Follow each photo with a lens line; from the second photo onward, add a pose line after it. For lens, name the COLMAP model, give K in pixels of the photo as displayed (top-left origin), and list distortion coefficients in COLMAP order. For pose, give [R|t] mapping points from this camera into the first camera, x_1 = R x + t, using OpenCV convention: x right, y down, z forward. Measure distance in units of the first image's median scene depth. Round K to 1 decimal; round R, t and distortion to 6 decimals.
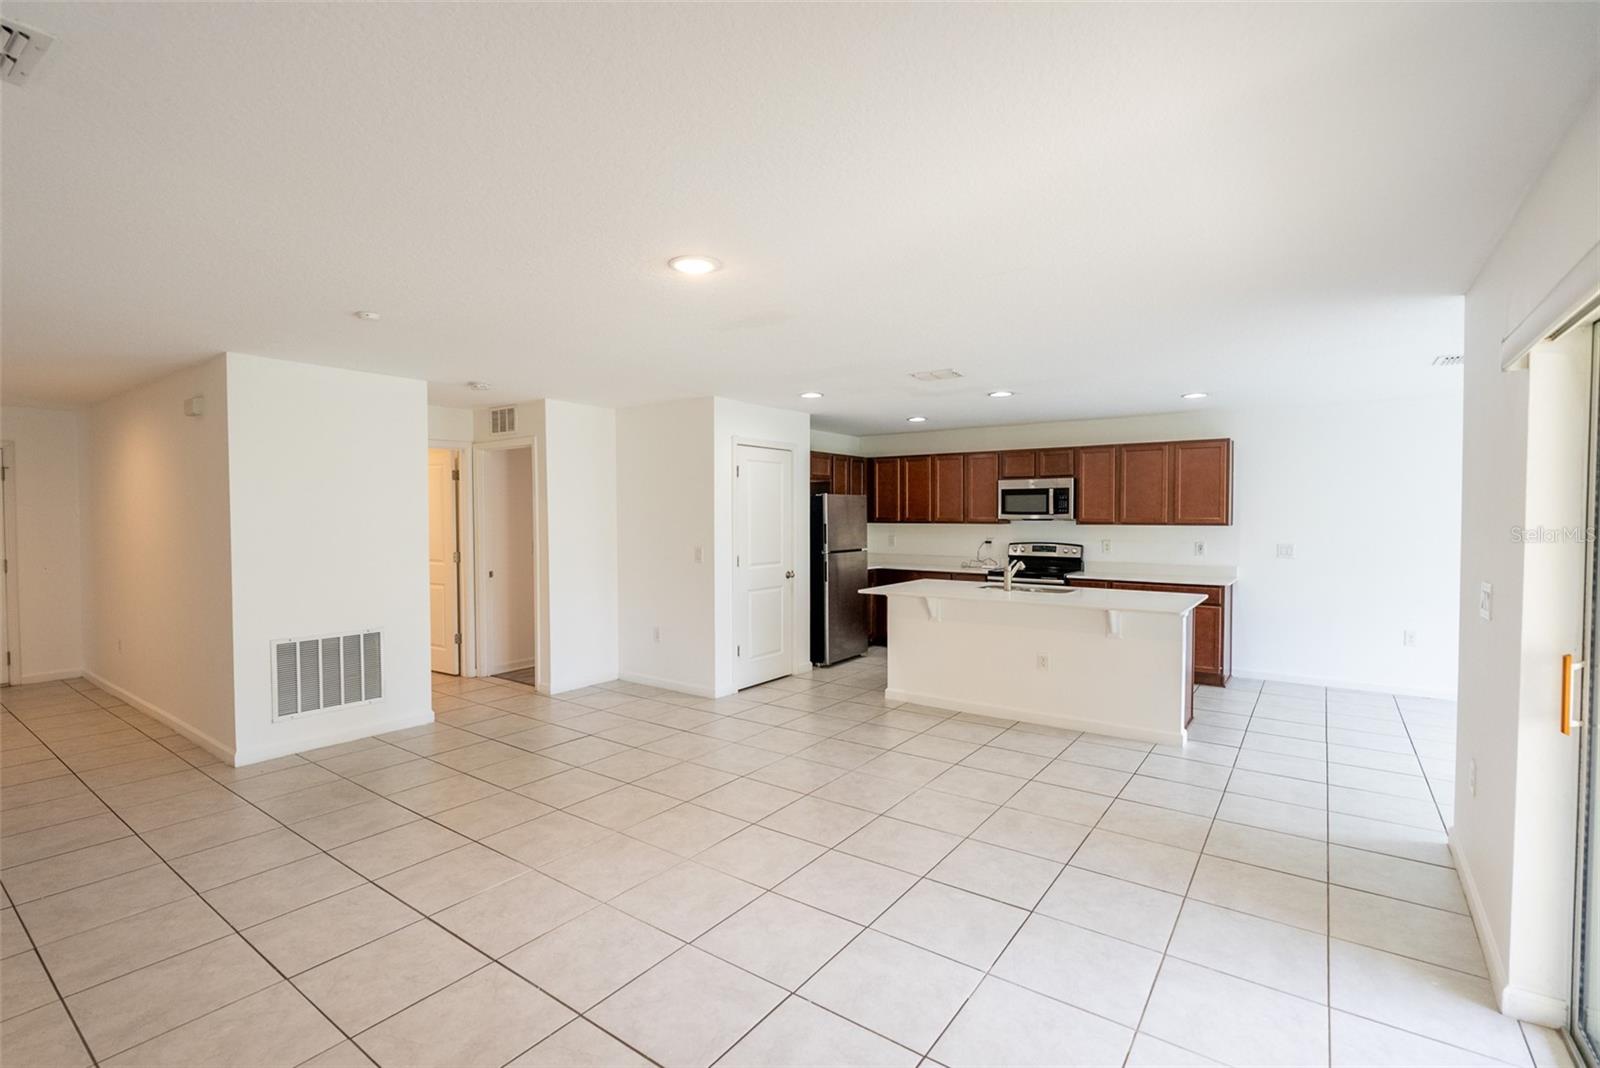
lens RADIAL K [[732.9, 0, 796.9], [0, 732.9, 536.7], [0, 0, 1]] dist [-0.009093, 0.000171]
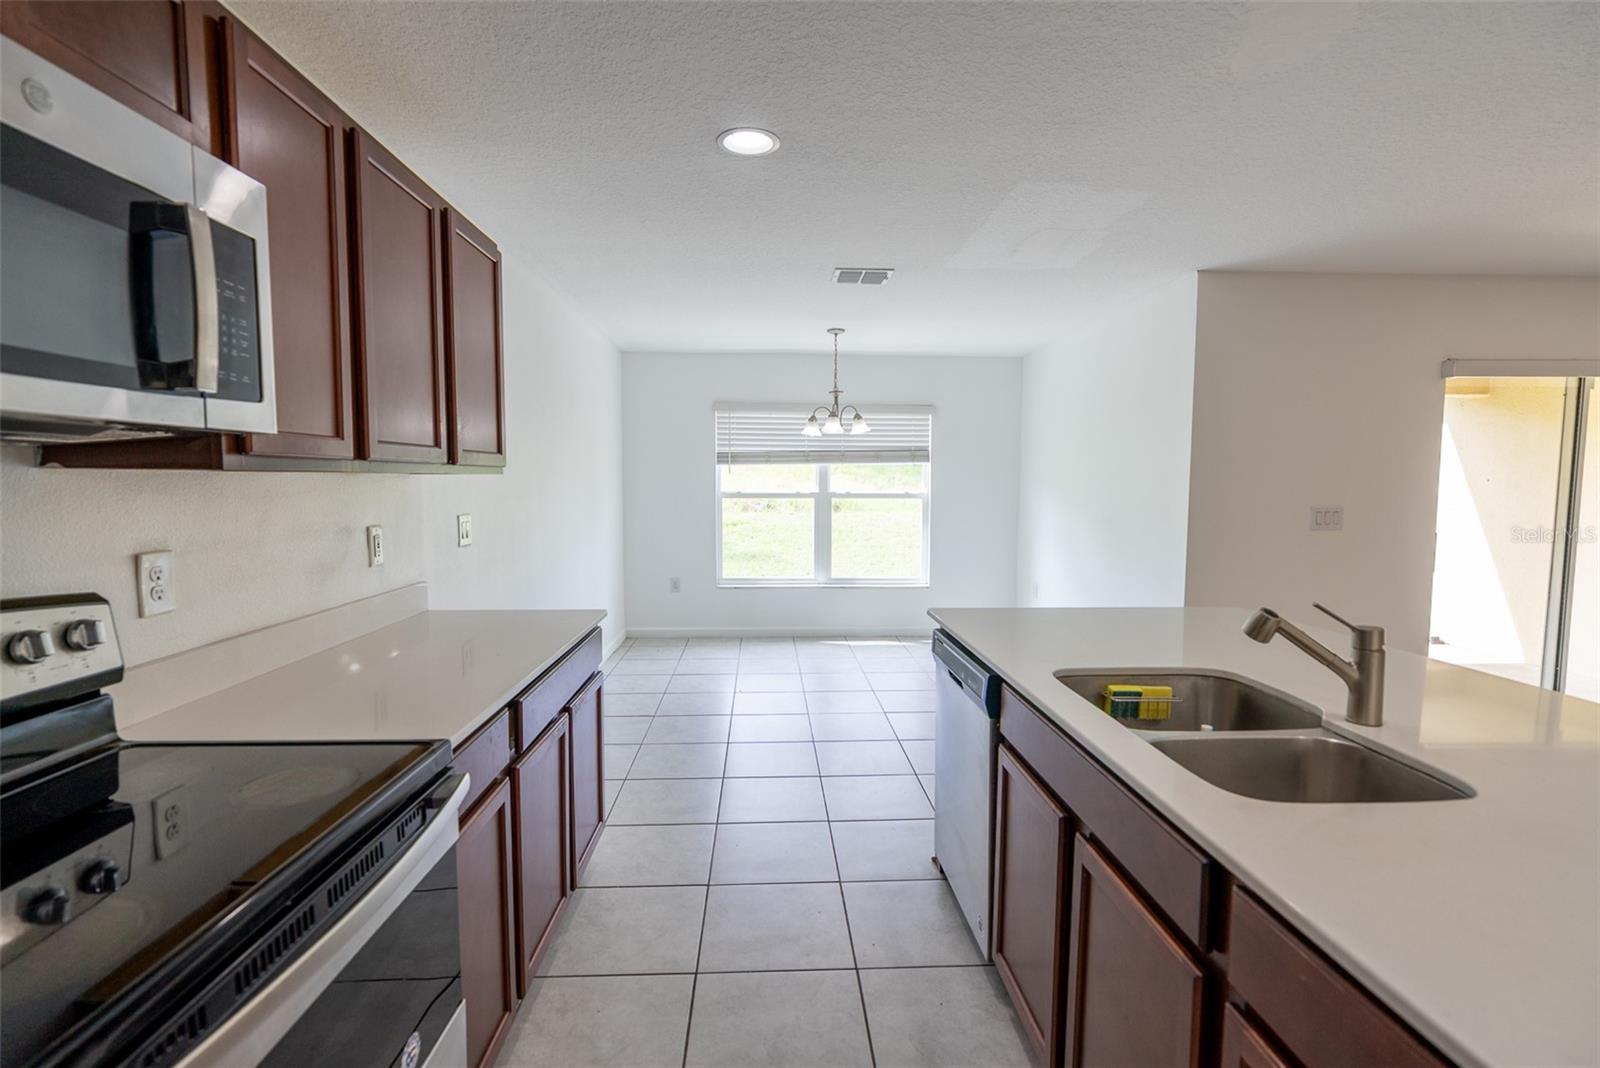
lens RADIAL K [[732.9, 0, 796.9], [0, 732.9, 536.7], [0, 0, 1]] dist [-0.009093, 0.000171]
pose [[-0.619931, -0.063152, 0.782111, 0.164585], [0.021169, 0.995047, 0.097125, -0.014881], [-0.784371, 0.076767, -0.615524, 1.000923]]
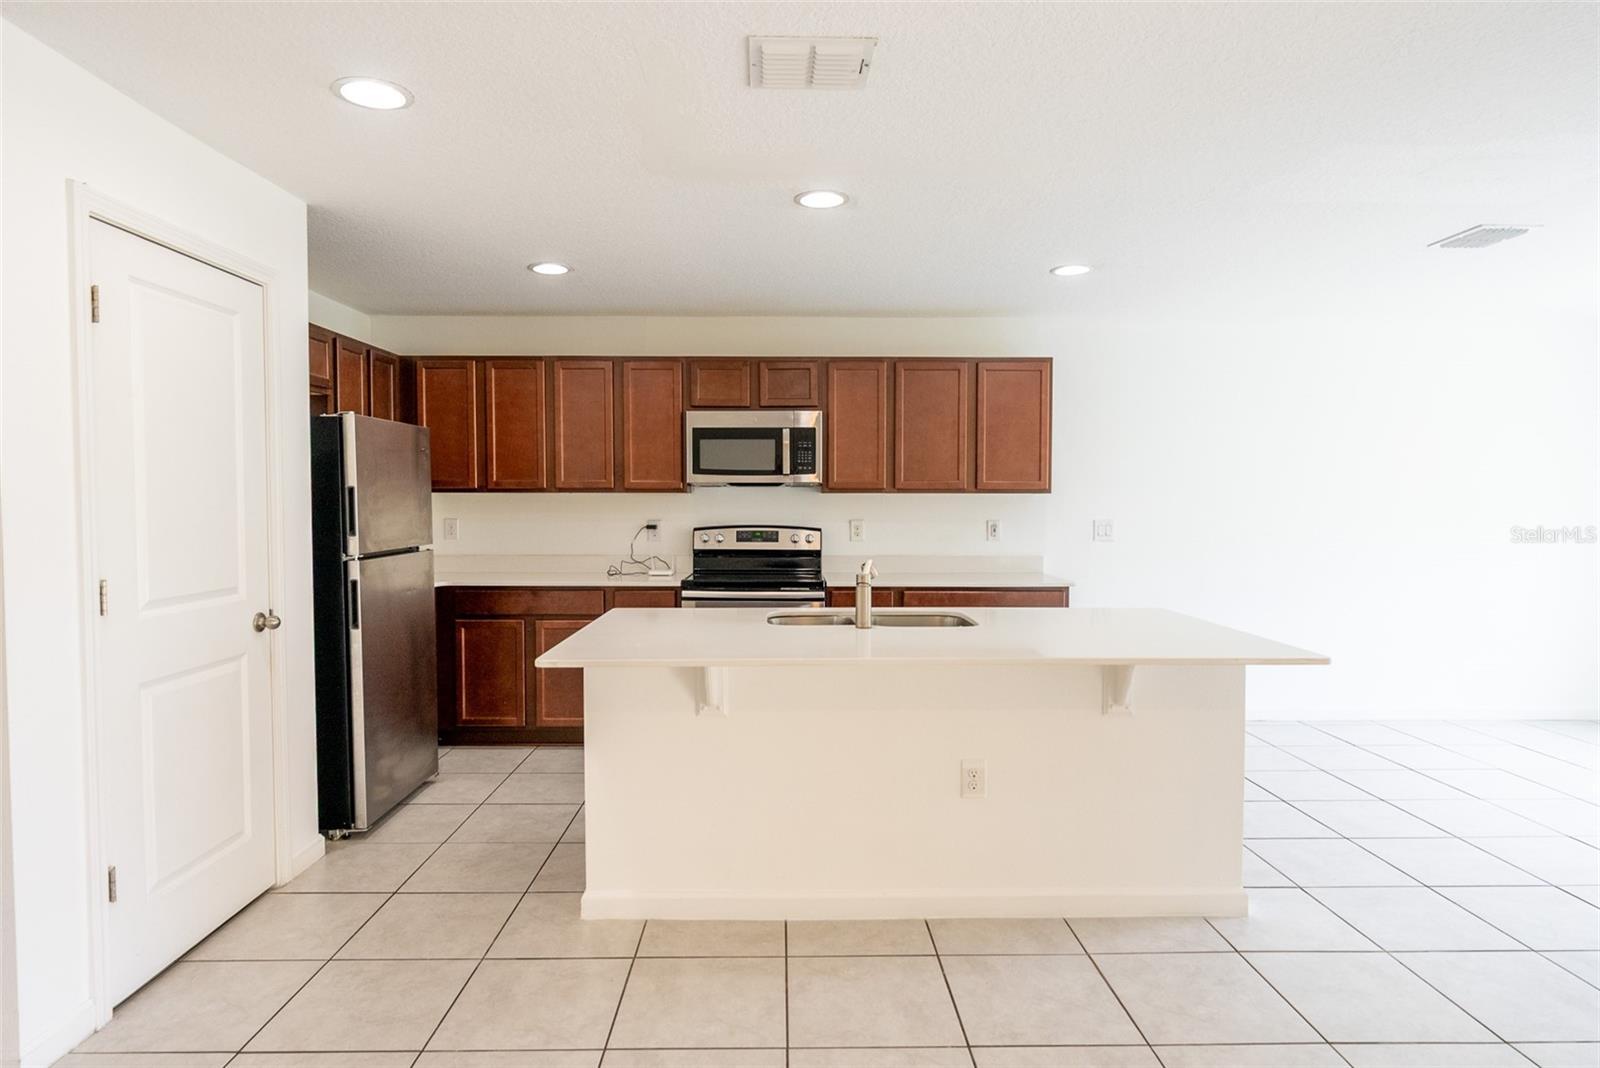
lens RADIAL K [[903.4, 0, 795.6], [0, 903.4, 530.8], [0, 0, 1]] dist [-0.002580, 0.000298]
pose [[0.801521, -0.019766, 0.597640, -0.061624], [0.016588, 0.999804, 0.010820, 0.005281], [-0.597737, 0.001241, 0.801692, 0.442339]]
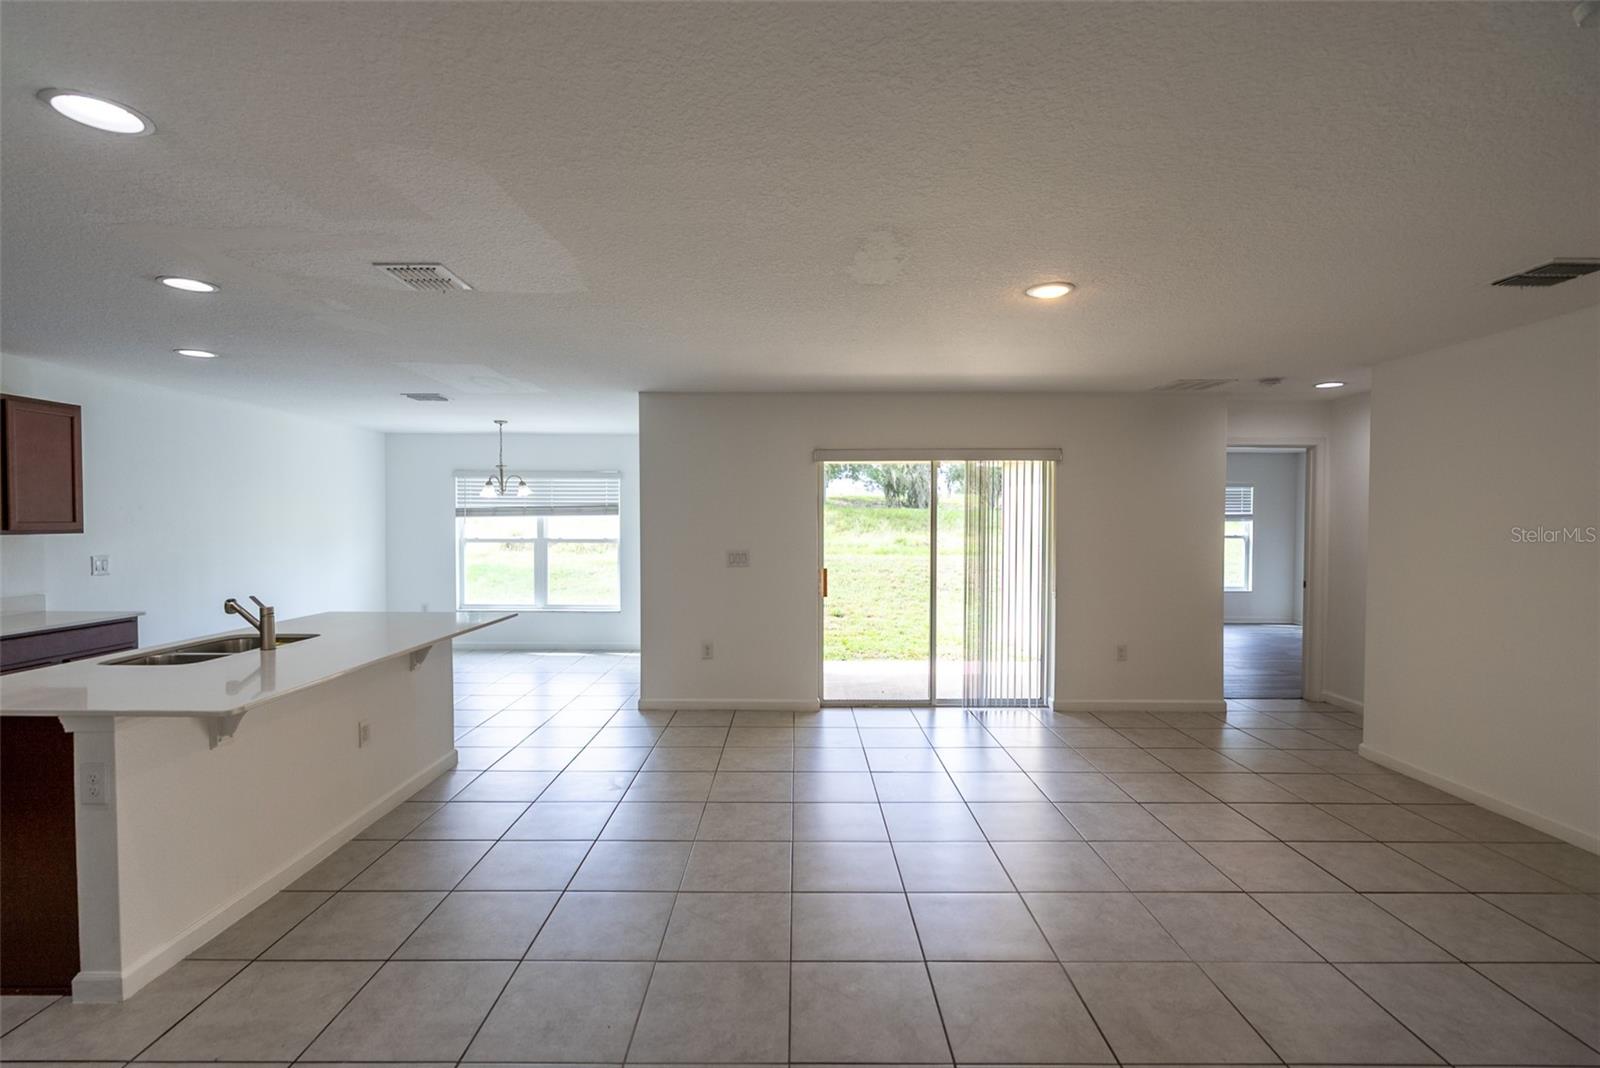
lens RADIAL K [[716.1, 0, 794.0], [0, 716.1, 536.7], [0, 0, 1]] dist [-0.008459, 0.000945]
pose [[-0.586928, -0.020091, 0.809390, -0.307911], [0.022917, 0.998879, 0.041414, -0.021321], [-0.809315, 0.042856, -0.585810, 0.761579]]
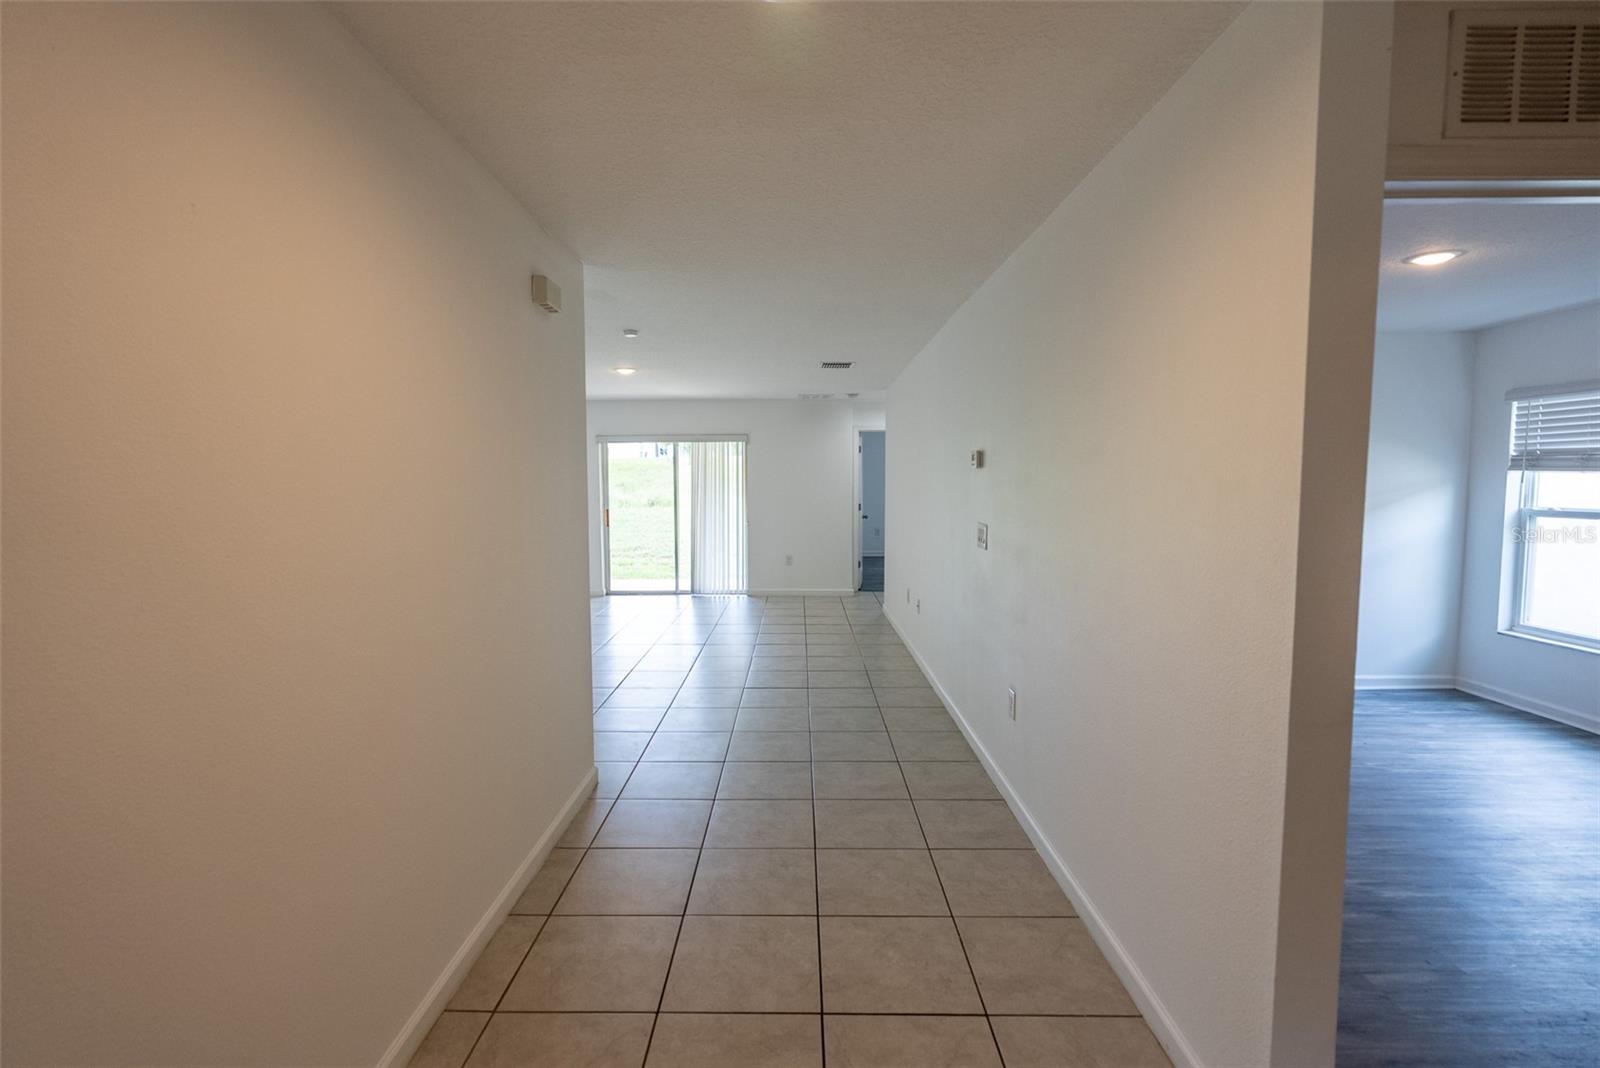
lens RADIAL K [[716.1, 0, 794.0], [0, 716.1, 536.7], [0, 0, 1]] dist [-0.008459, 0.000945]
pose [[-0.584359, -0.060835, 0.809212, -0.910286], [0.029326, 0.994952, 0.095976, -0.017879], [-0.810965, 0.079815, -0.579624, 0.750010]]
